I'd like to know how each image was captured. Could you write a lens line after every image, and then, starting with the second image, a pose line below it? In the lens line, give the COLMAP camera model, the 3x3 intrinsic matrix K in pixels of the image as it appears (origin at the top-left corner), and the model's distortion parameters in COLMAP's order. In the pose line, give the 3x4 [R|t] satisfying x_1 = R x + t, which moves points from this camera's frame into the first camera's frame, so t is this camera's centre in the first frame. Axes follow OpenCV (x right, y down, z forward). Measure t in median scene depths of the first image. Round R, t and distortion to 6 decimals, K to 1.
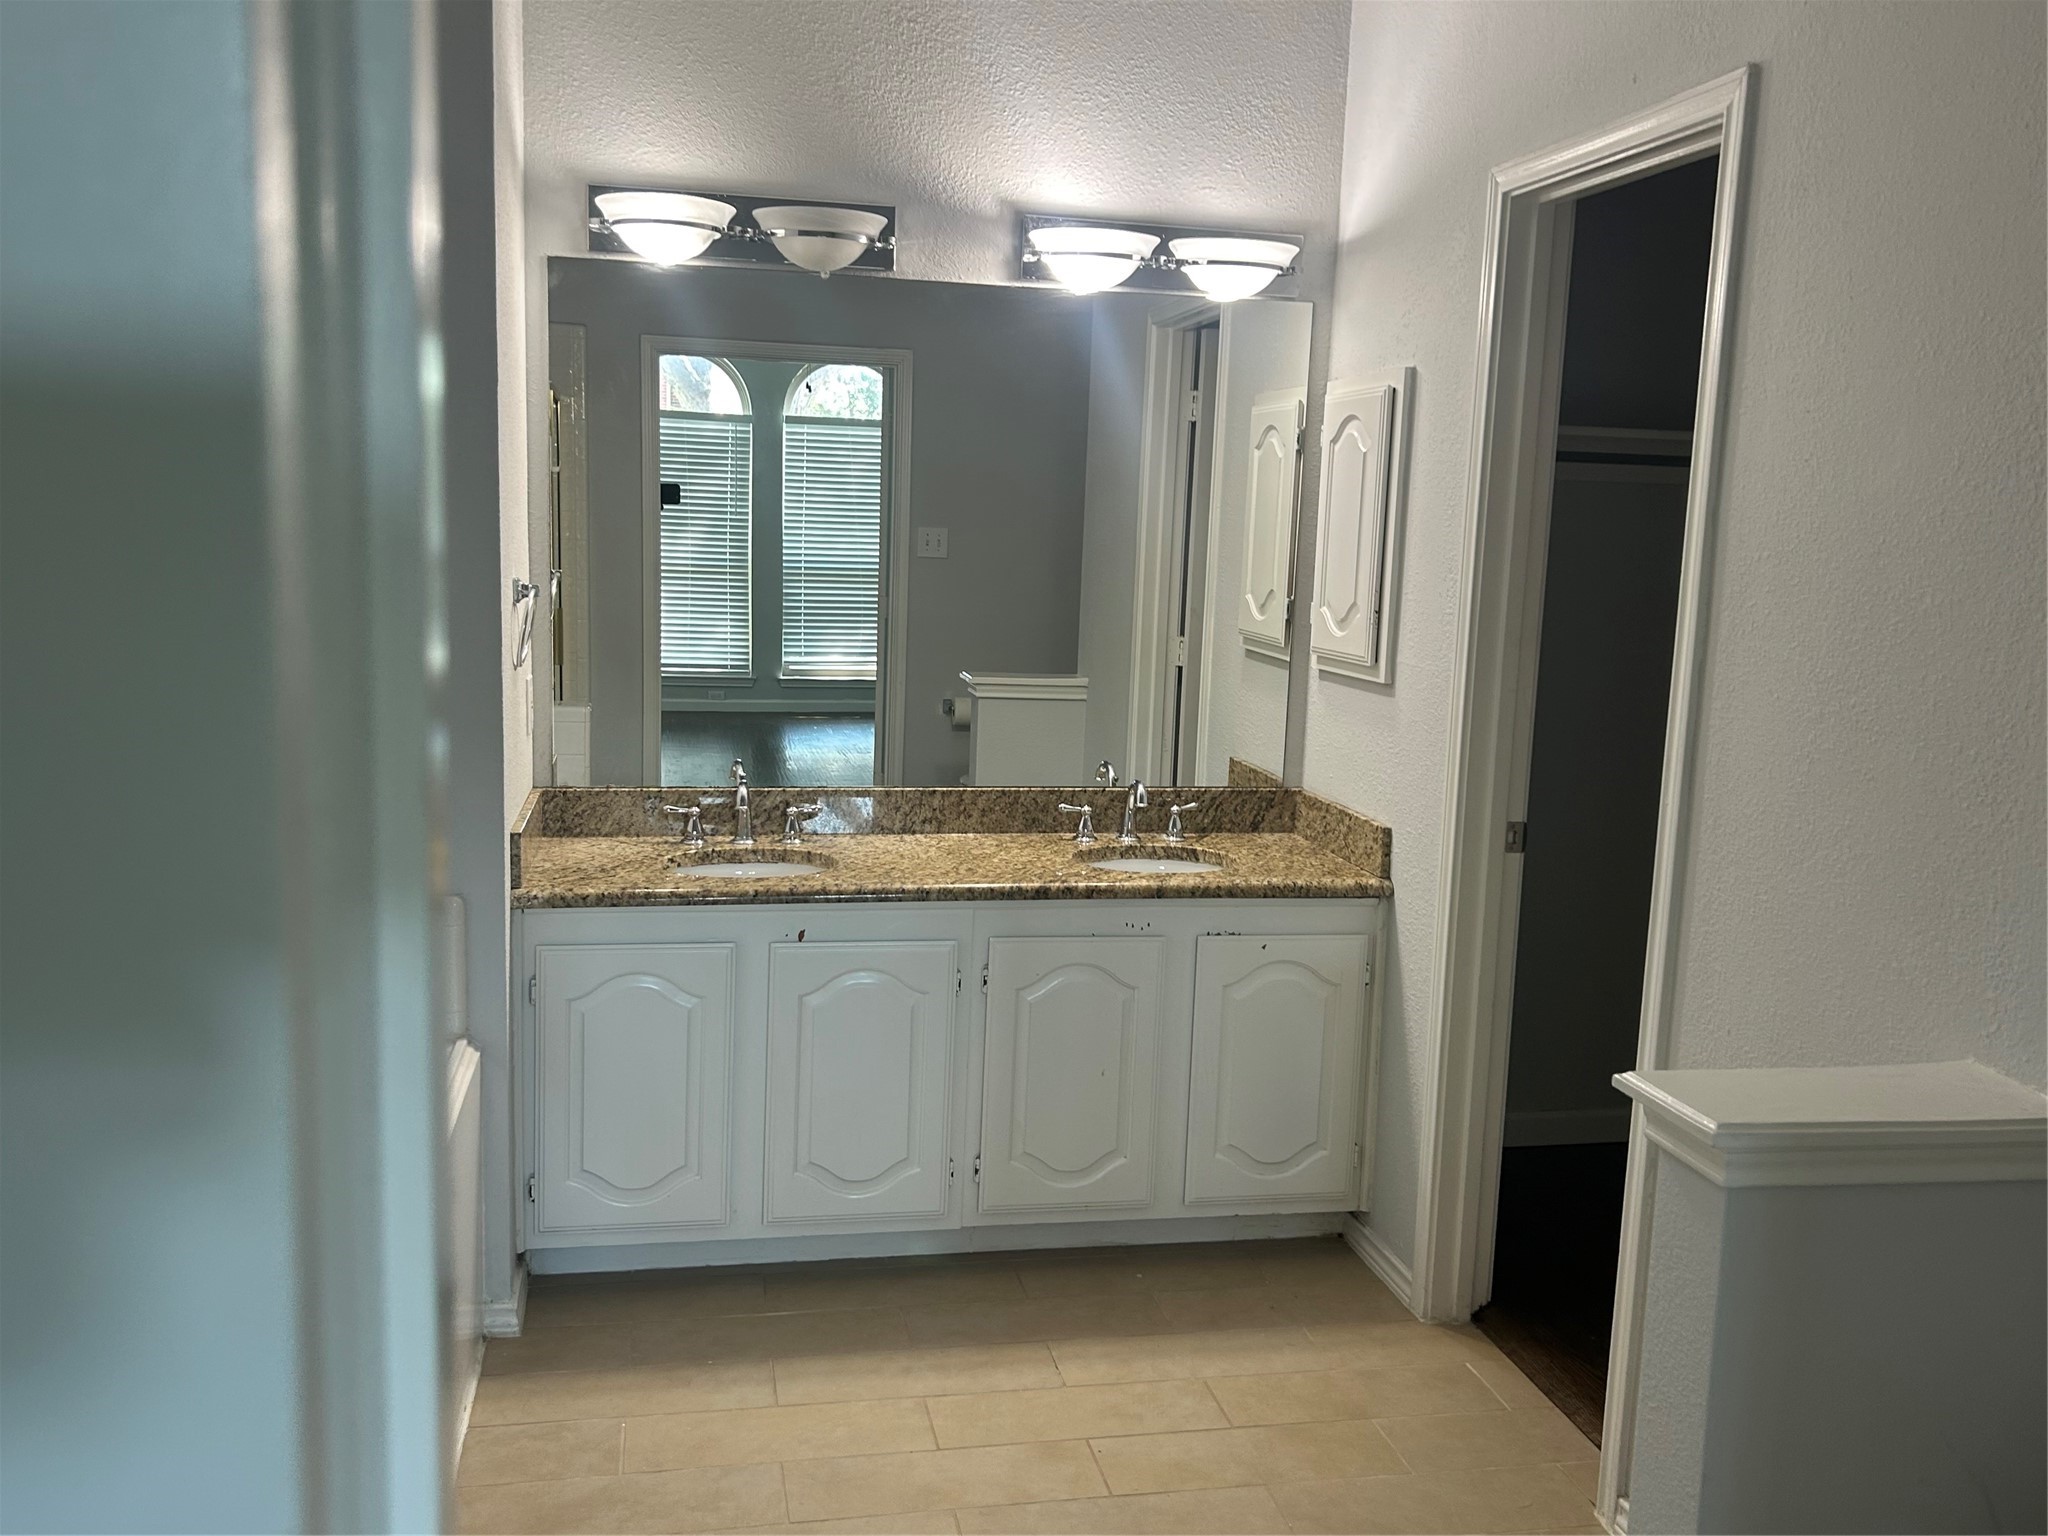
lens RADIAL K [[1754.3, 0, 1025.9], [0, 1754.3, 763.0], [0, 0, 1]] dist [0.012310, 0.002016]
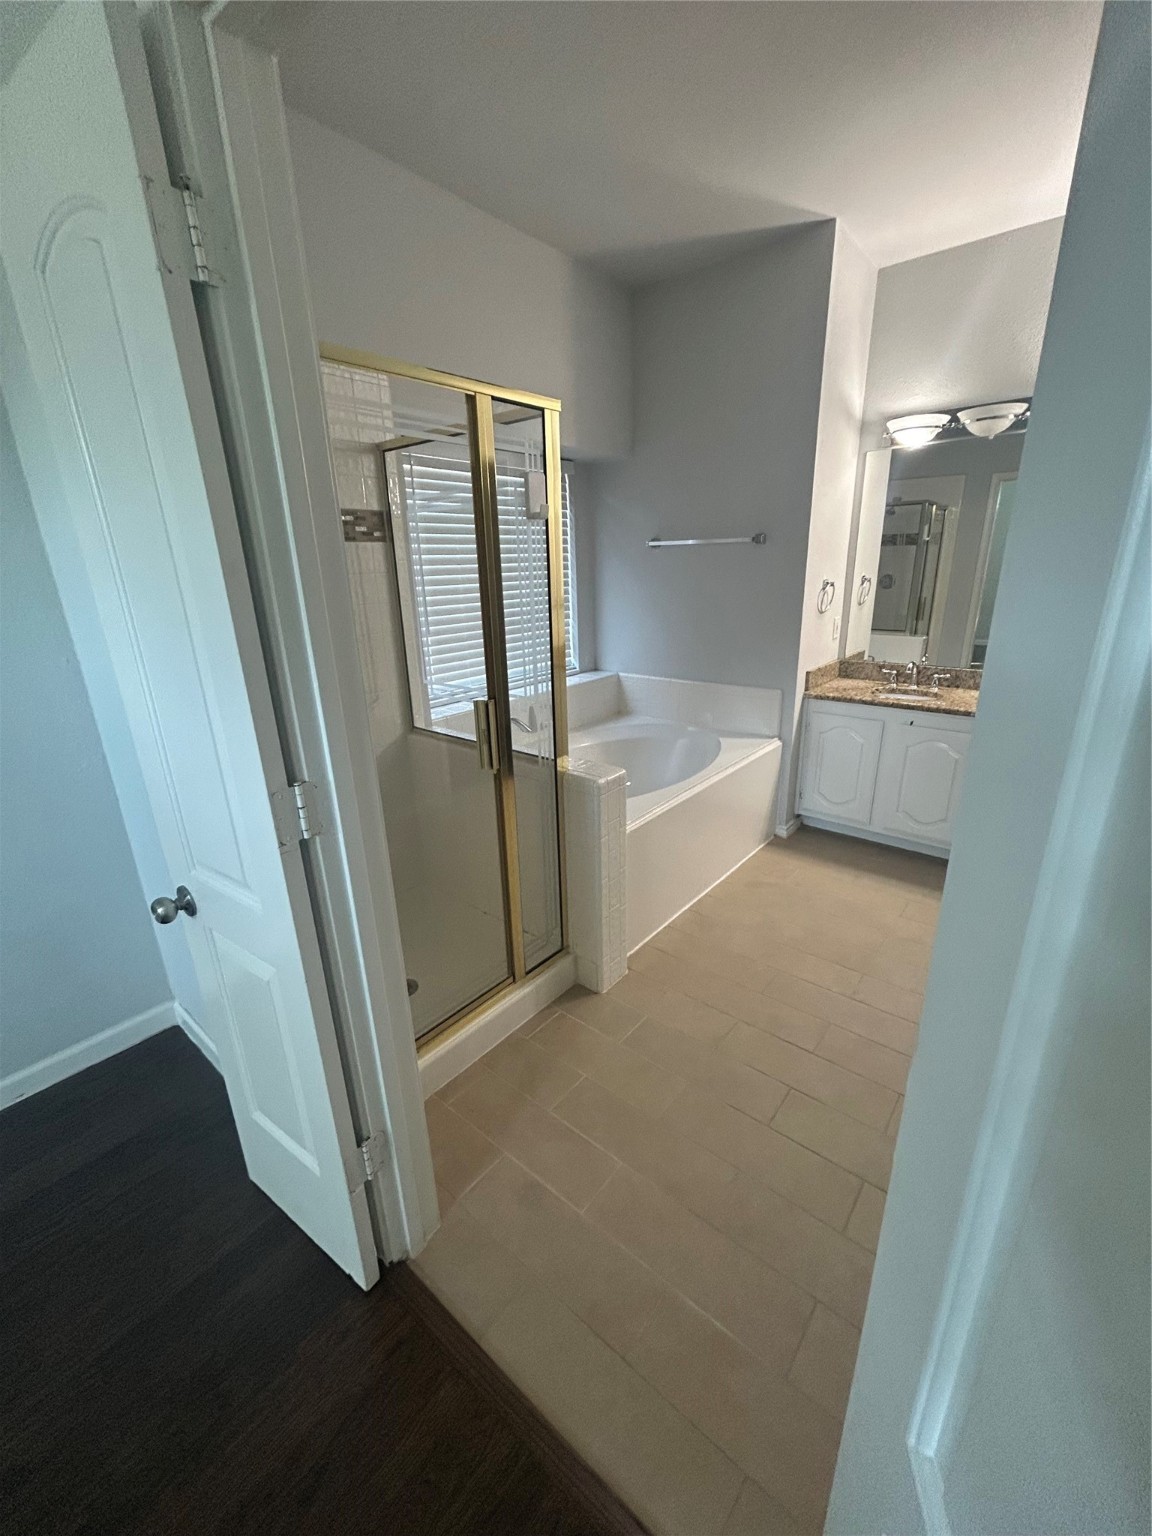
lens RADIAL K [[618.5, 0, 579.4], [0, 618.5, 772.5], [0, 0, 1]] dist [0.001795, 0.000100]
pose [[0.615154, 0.208158, -0.760432, 0.259946], [-0.064318, 0.974551, 0.214740, 0.005186], [0.785779, -0.083189, 0.612887, 0.060145]]
